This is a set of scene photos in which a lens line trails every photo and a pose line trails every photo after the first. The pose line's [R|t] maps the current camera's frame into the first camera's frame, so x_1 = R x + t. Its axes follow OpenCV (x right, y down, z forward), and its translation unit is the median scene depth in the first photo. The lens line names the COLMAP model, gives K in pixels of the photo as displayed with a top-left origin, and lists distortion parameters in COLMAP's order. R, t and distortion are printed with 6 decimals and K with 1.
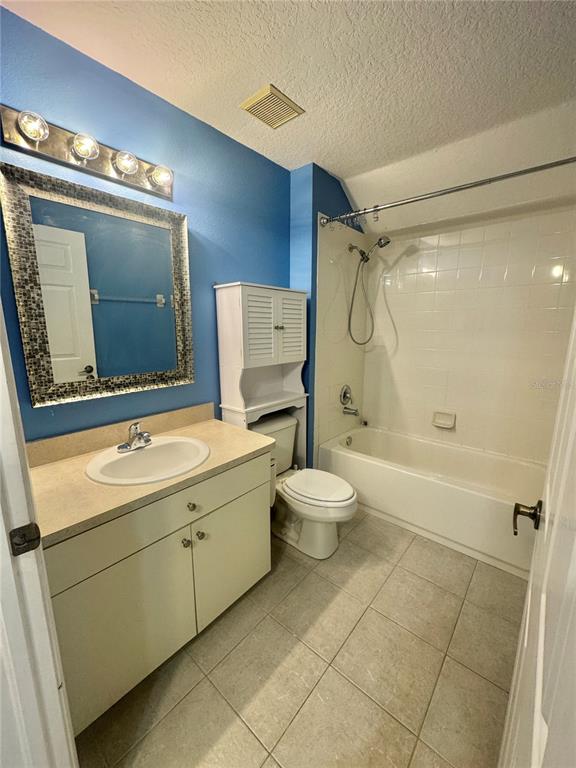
lens RADIAL K [[303.0, 0, 288.0], [0, 303.0, 384.0], [0, 0, 1]] dist [-0.000836, -0.000205]
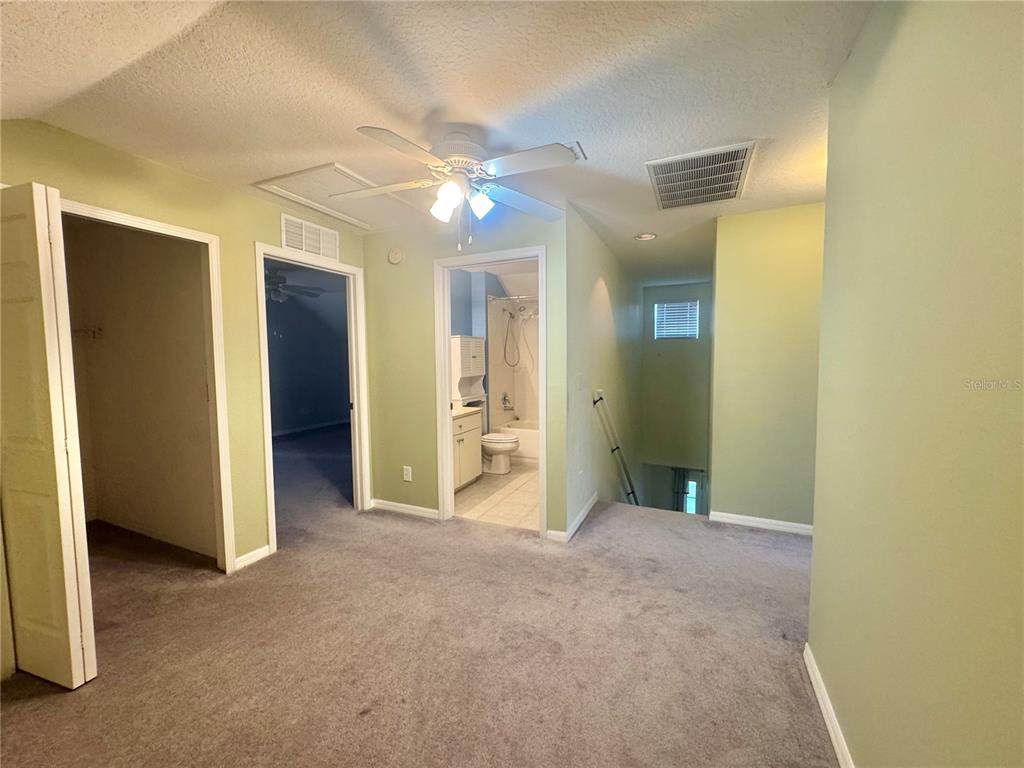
lens RADIAL K [[404.1, 0, 512.0], [0, 404.1, 384.0], [0, 0, 1]] dist [-0.000836, -0.000205]
pose [[0.958826, -0.029776, 0.282430, -0.459313], [0.061085, 0.992834, -0.102705, 0.227319], [-0.277348, 0.115728, 0.953774, -1.288337]]
